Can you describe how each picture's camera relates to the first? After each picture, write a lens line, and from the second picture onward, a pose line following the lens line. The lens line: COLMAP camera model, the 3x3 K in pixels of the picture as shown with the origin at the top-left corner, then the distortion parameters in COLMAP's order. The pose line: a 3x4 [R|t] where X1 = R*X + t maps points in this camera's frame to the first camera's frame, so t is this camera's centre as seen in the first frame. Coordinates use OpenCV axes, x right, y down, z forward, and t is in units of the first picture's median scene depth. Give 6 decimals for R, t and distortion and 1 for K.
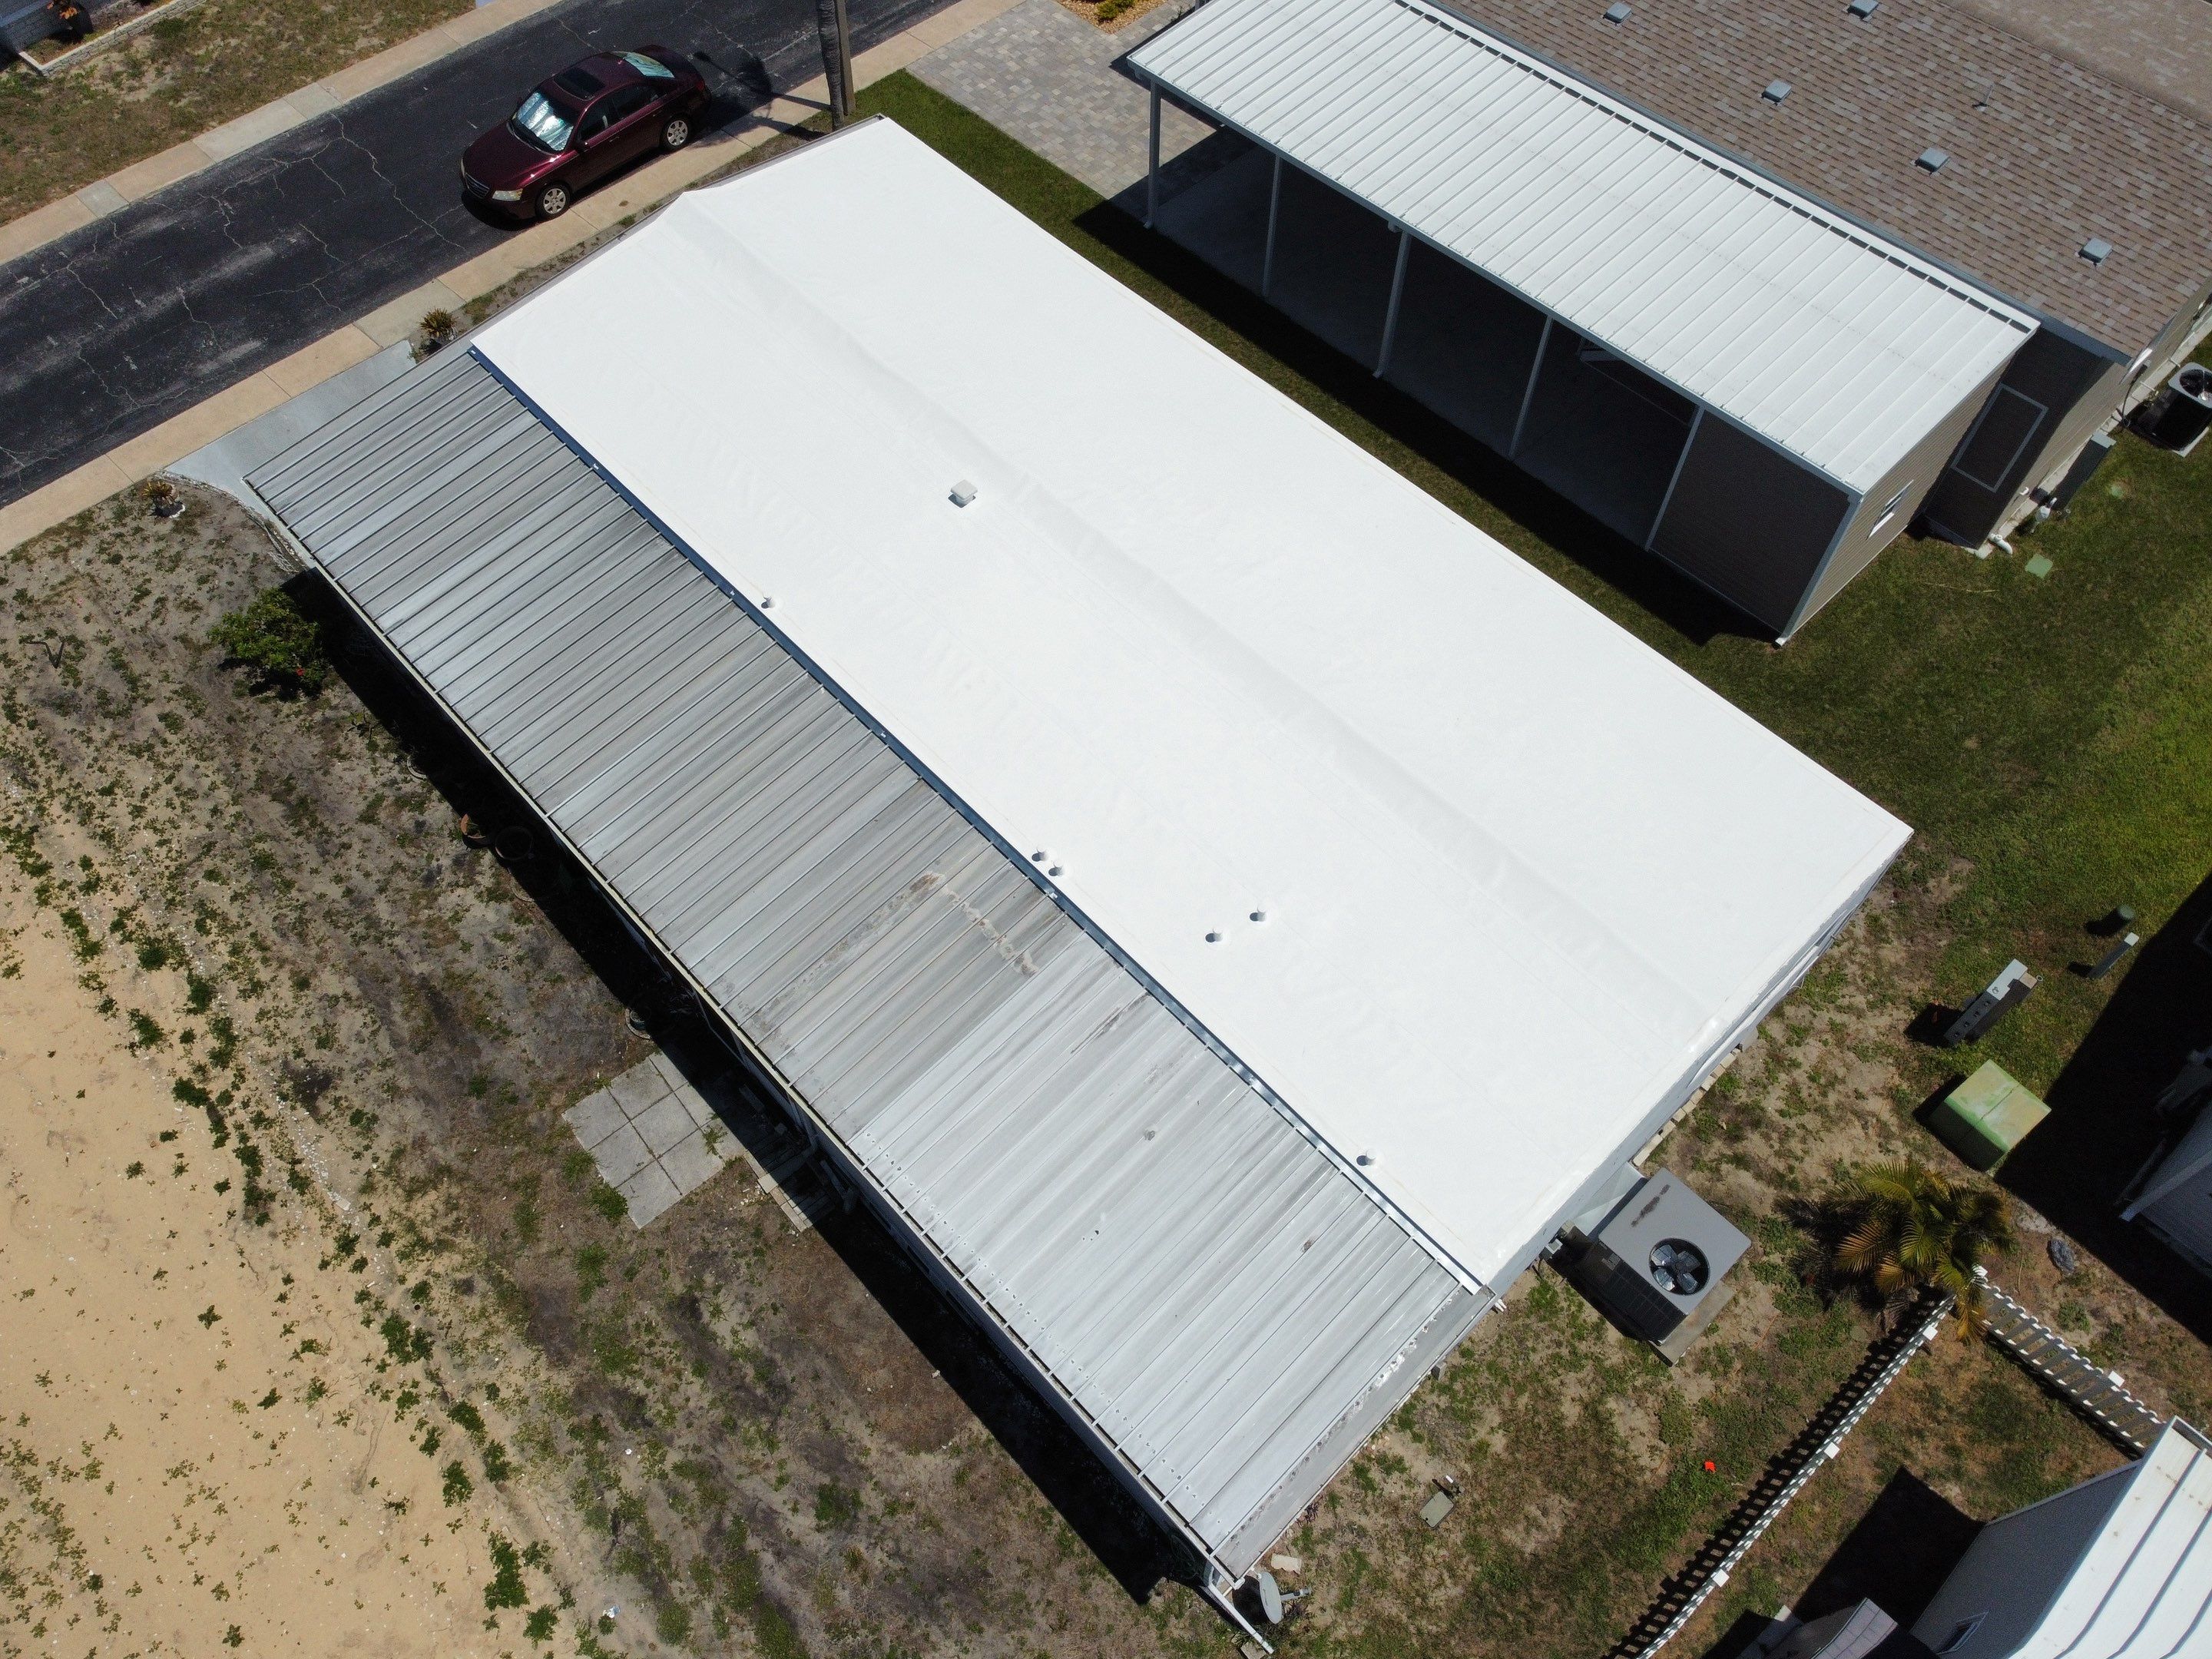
lens RADIAL K [[1663.6, 0, 1080.6], [0, 1663.6, 814.3], [0, 0, 1]] dist [0.021826, -0.022183]
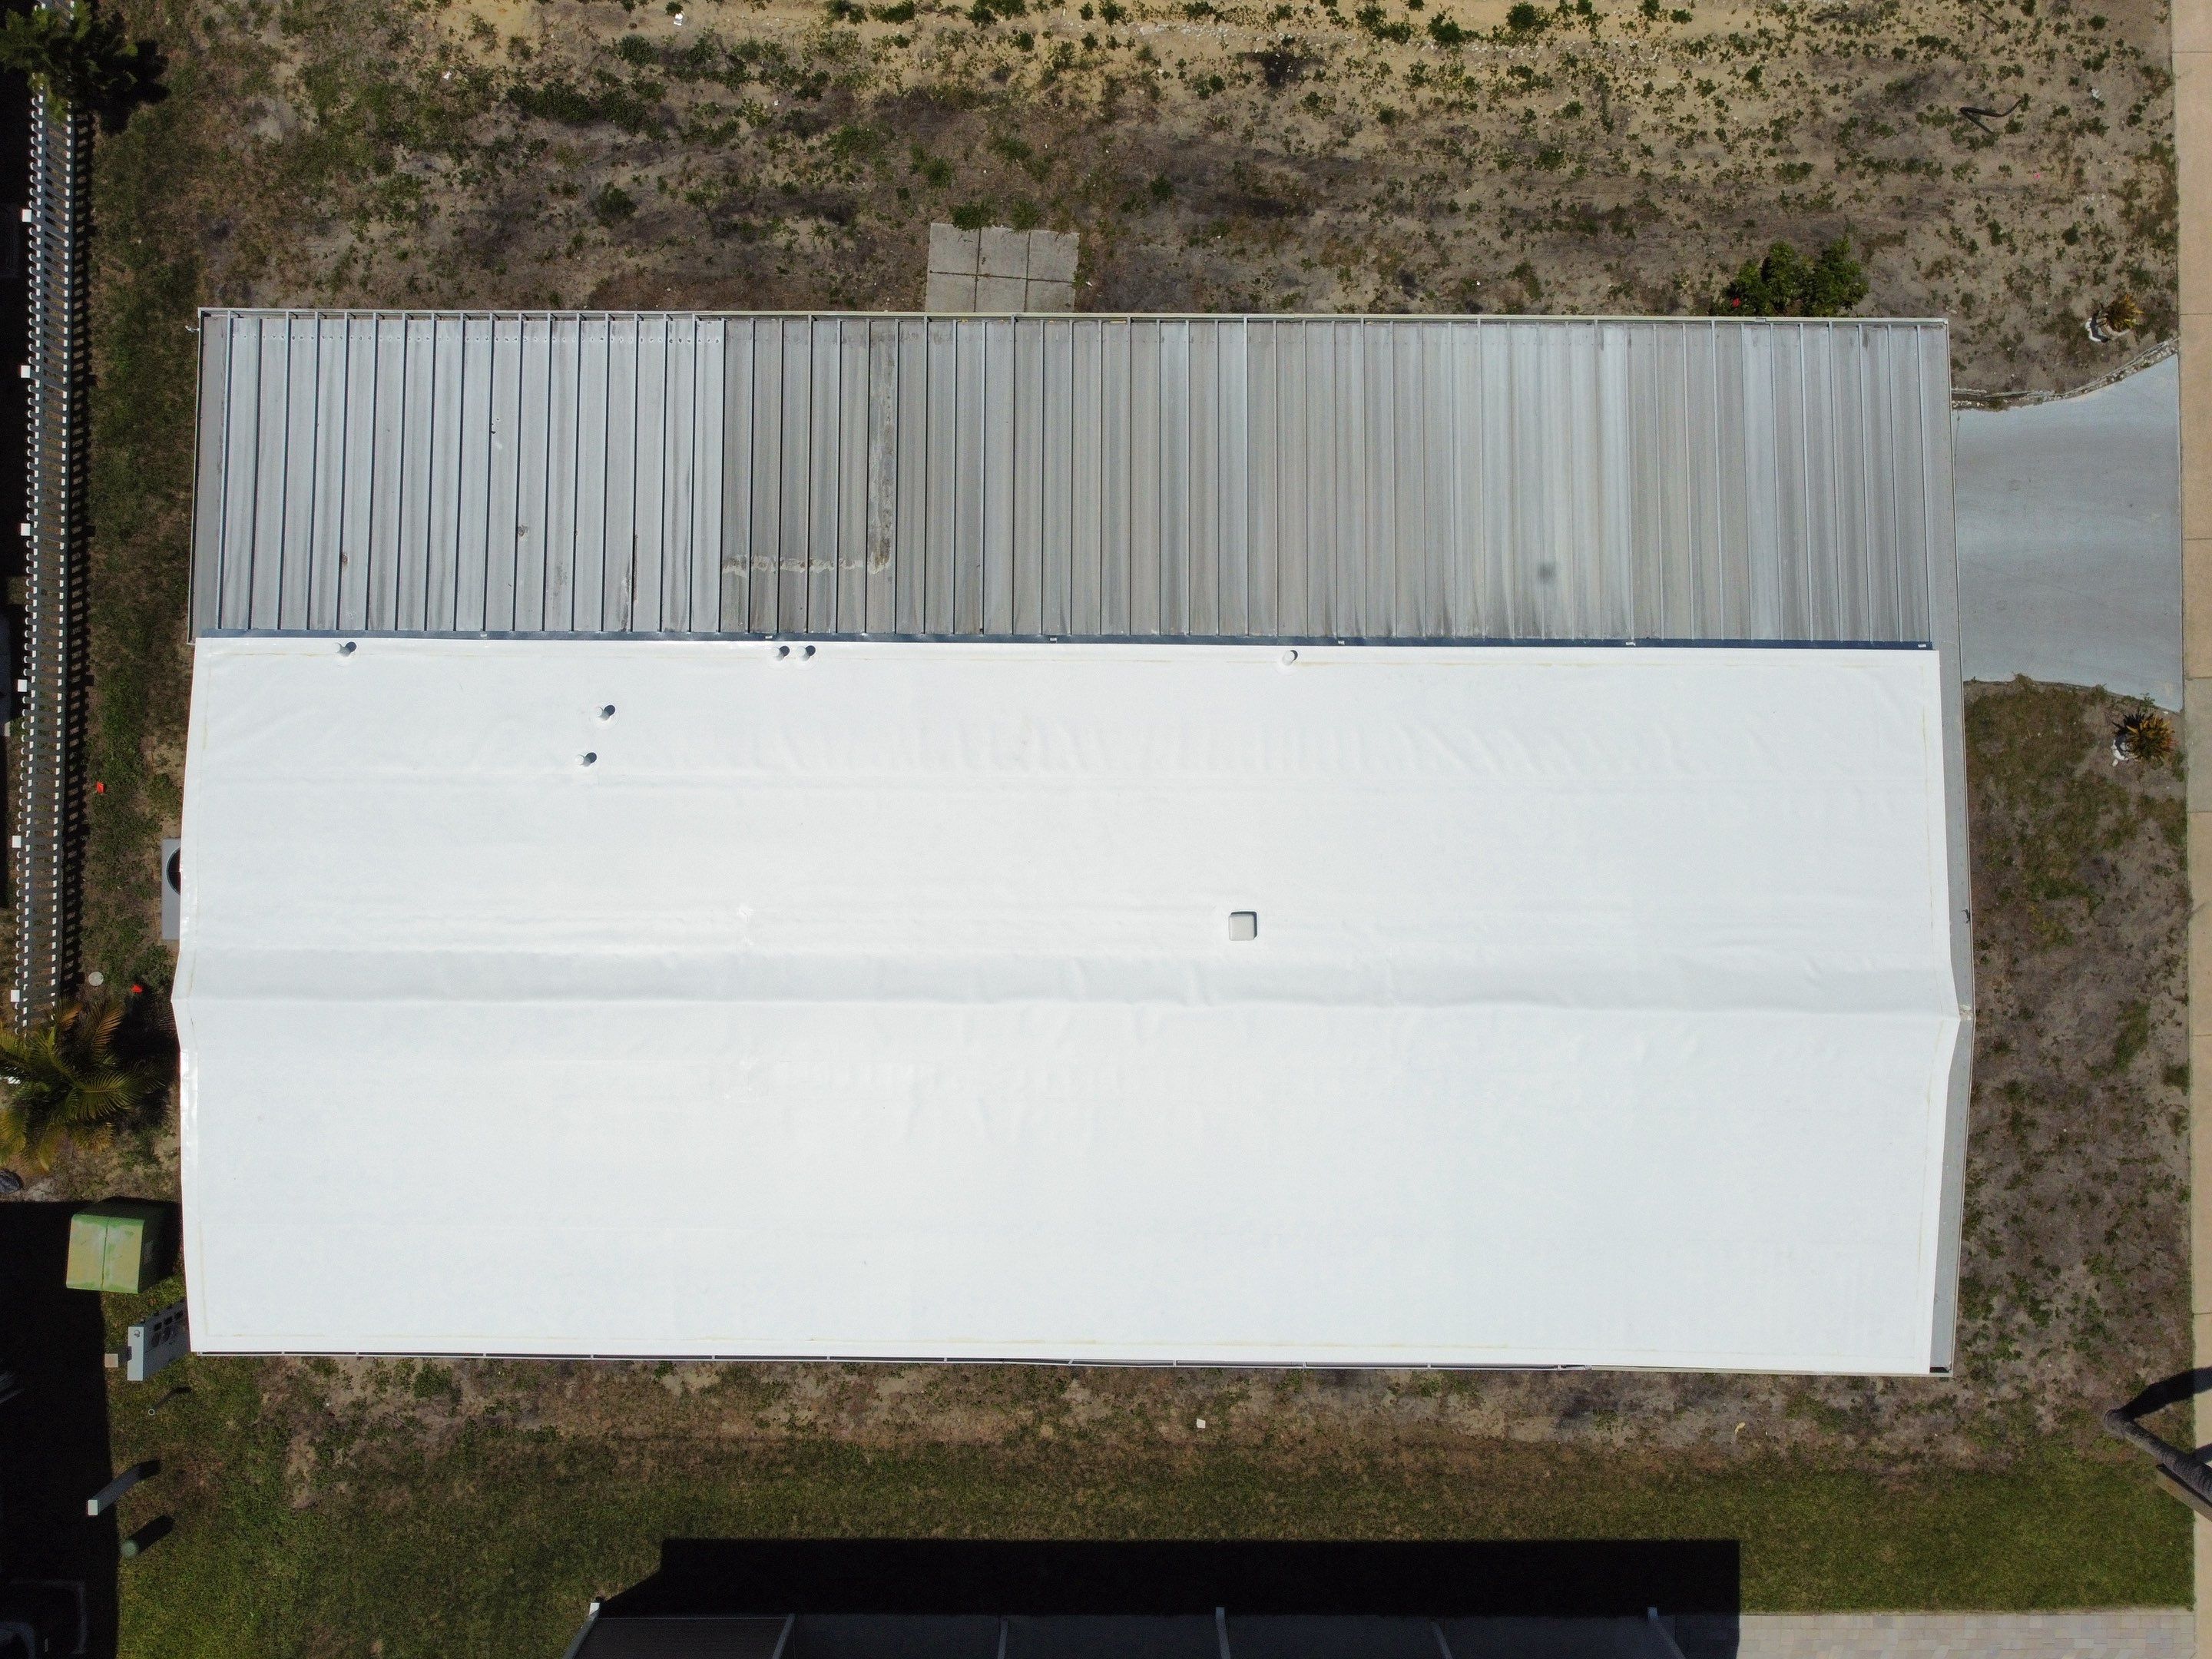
lens RADIAL K [[1663.6, 0, 1081.4], [0, 1663.6, 815.3], [0, 0, 1]] dist [0.021826, -0.022183]
pose [[-0.686014, 0.727424, 0.015456, -0.069042], [-0.601436, -0.578896, 0.550595, -0.569025], [0.409463, 0.368420, 0.834630, 0.279577]]
